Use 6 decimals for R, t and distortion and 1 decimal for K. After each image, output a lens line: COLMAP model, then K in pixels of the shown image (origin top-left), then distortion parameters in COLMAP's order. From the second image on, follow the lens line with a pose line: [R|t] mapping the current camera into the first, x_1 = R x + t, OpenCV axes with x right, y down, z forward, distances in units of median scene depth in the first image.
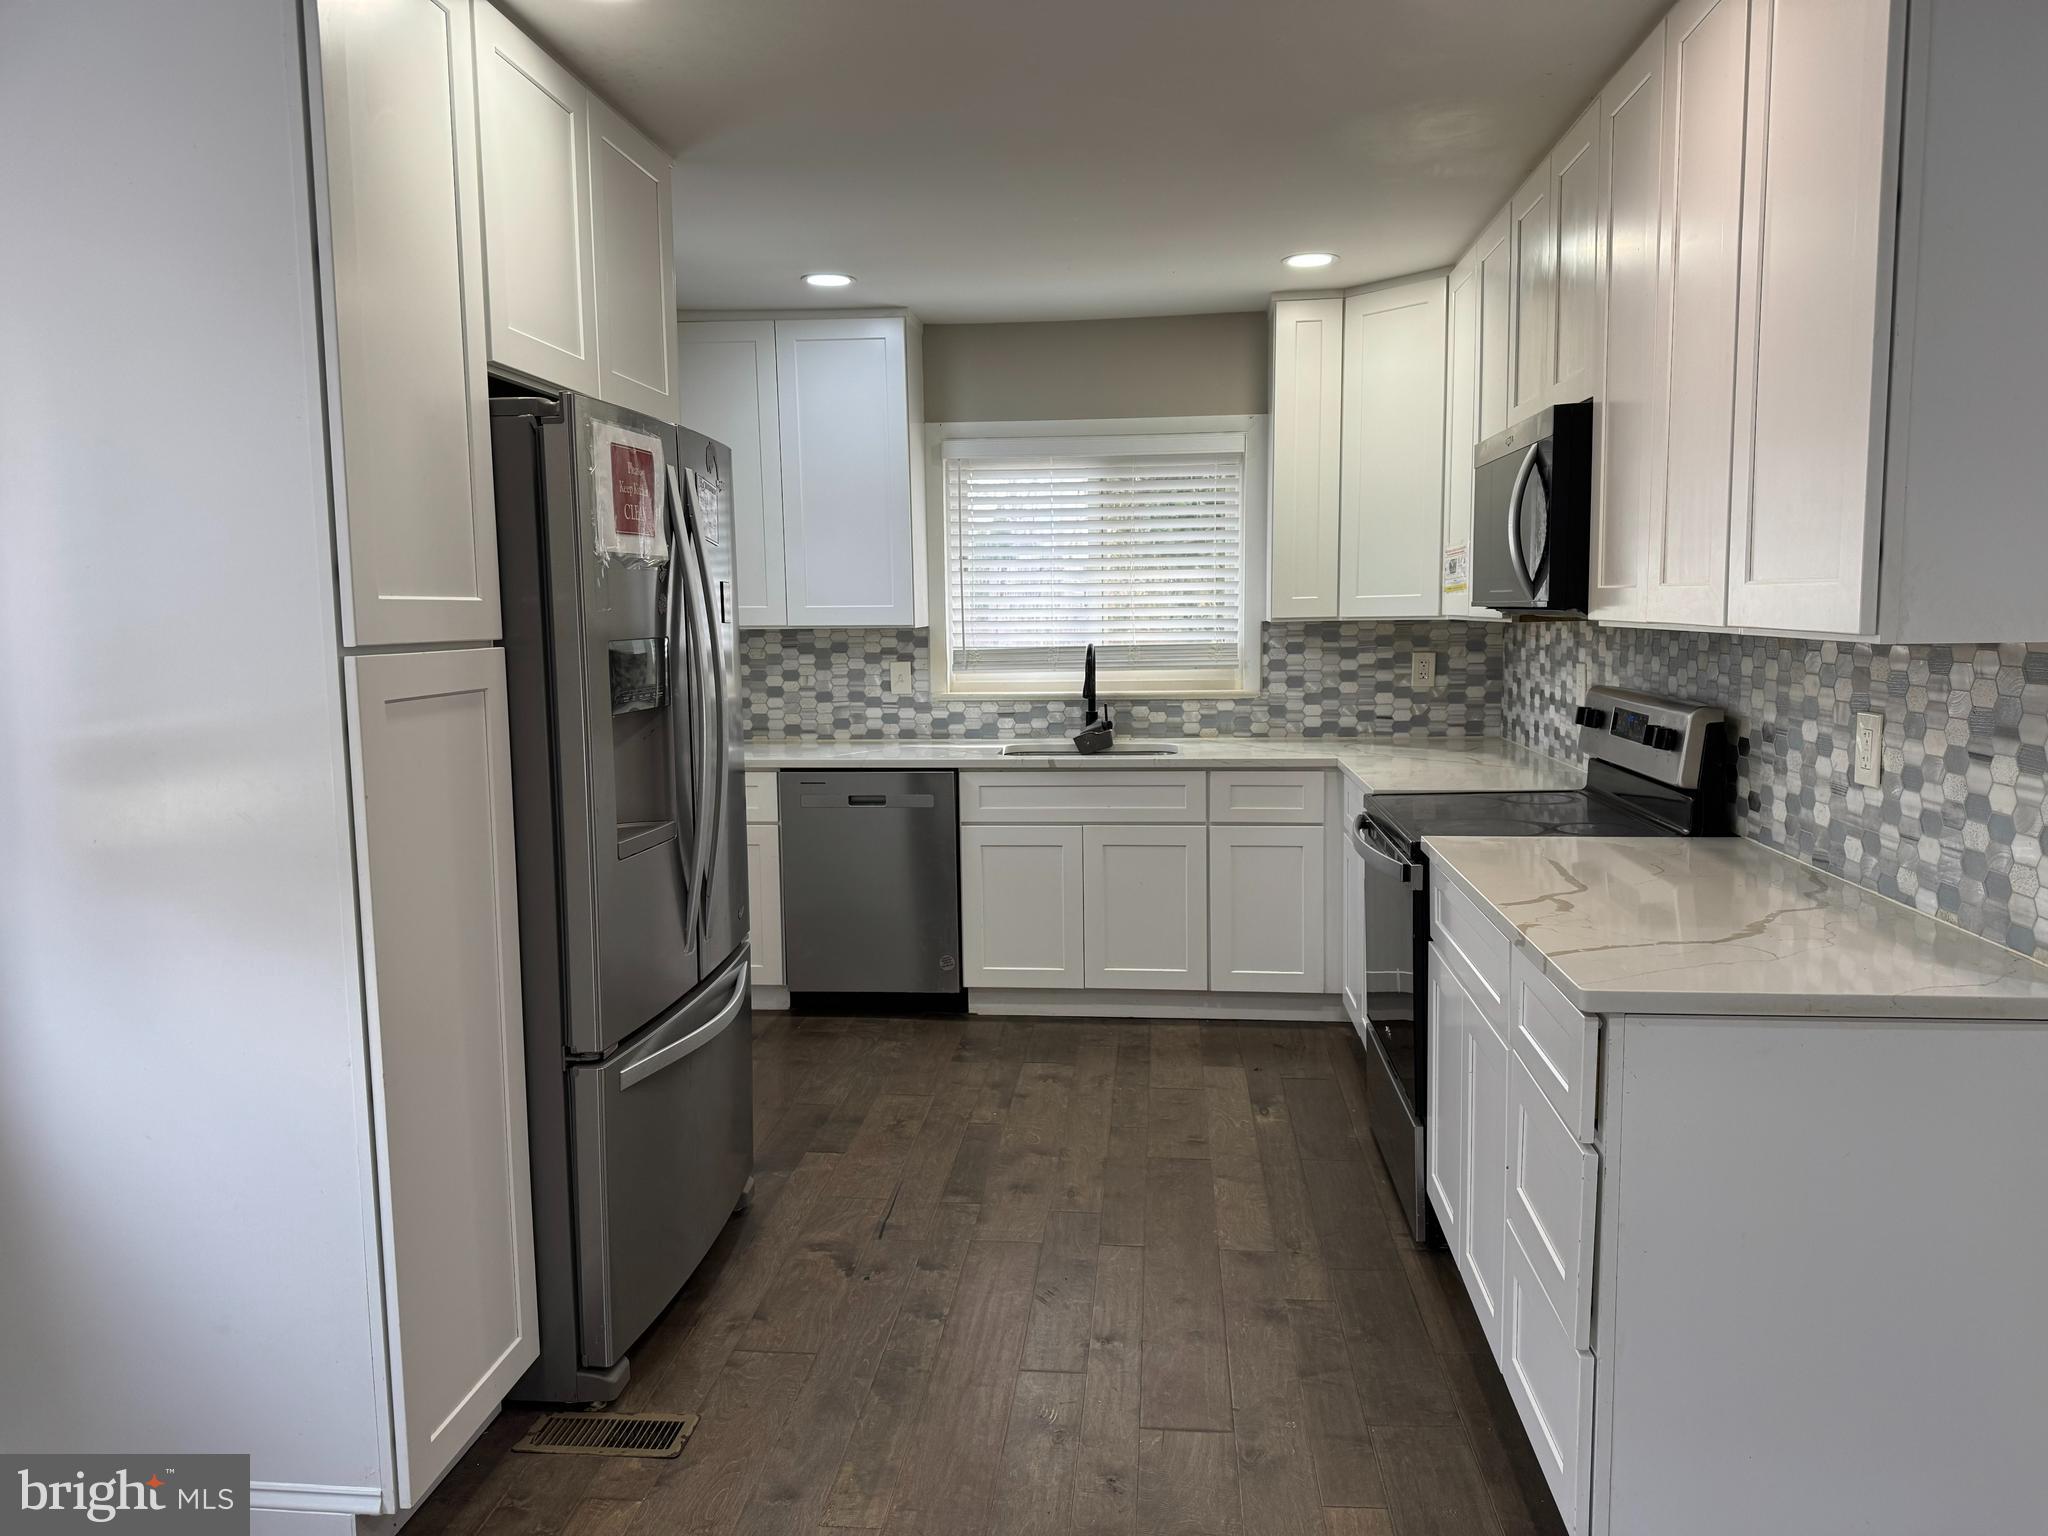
lens RADIAL K [[1459.8, 0, 1008.5], [0, 1459.8, 767.7], [0, 0, 1]] dist [0.061190, -0.066489]
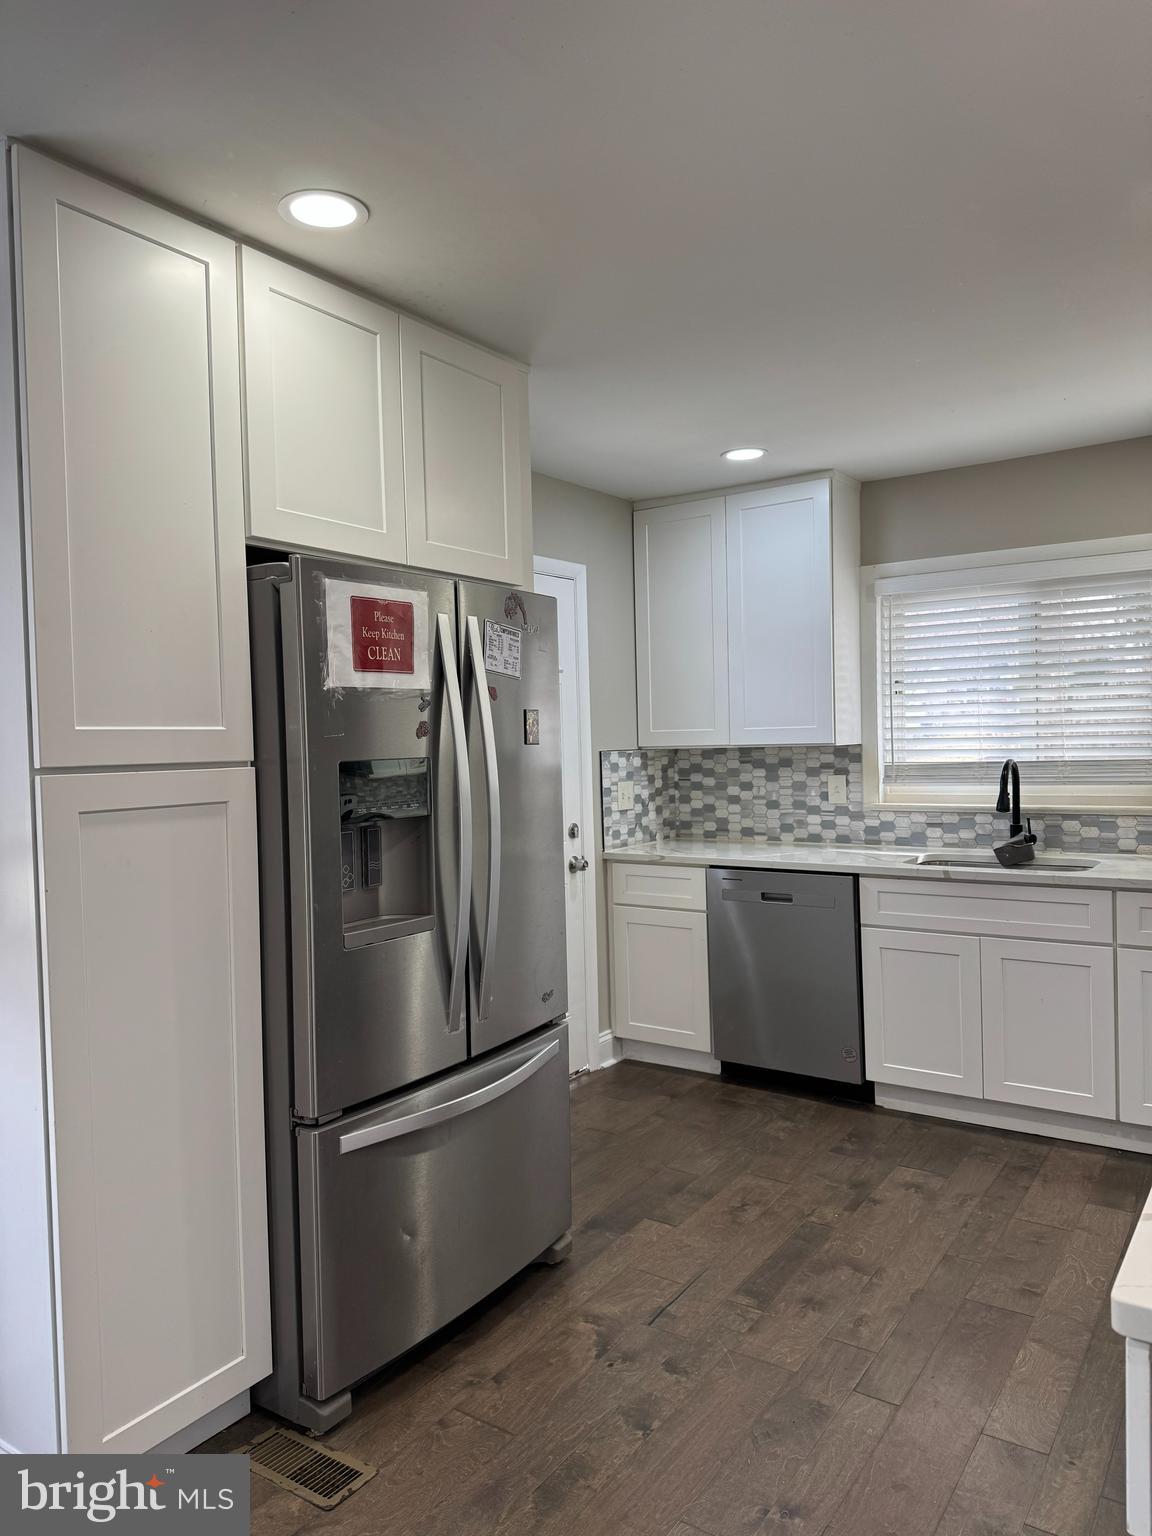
lens RADIAL K [[1094.9, 0, 565.4], [0, 1094.9, 765.7], [0, 0, 1]] dist [0.061190, -0.066489]
pose [[0.876061, 0.003084, -0.482190, 0.189538], [-0.039567, 0.997067, -0.065510, -0.019785], [0.480574, 0.076469, 0.873614, 0.193114]]
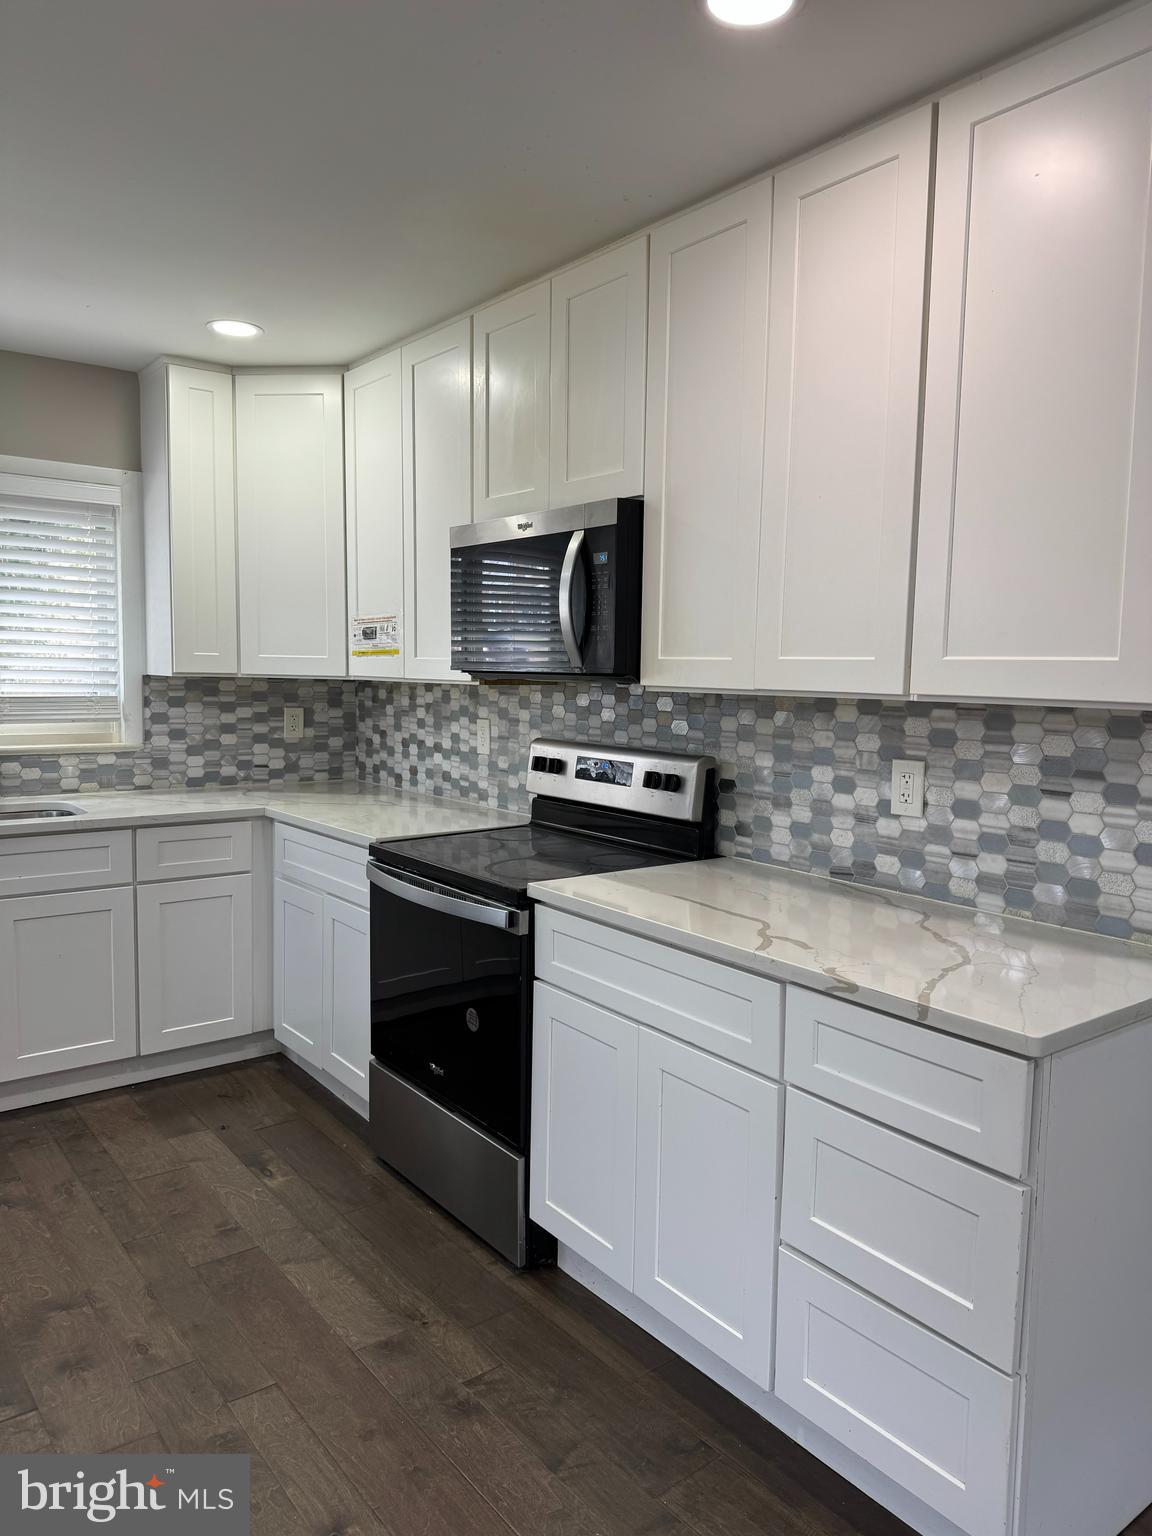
lens RADIAL K [[1094.9, 0, 590.5], [0, 1094.9, 758.3], [0, 0, 1]] dist [0.061190, -0.066489]
pose [[0.710492, -0.028021, 0.703147, -0.178310], [0.048183, 0.998799, -0.008885, -0.025555], [-0.702053, 0.040192, 0.710989, 0.293521]]
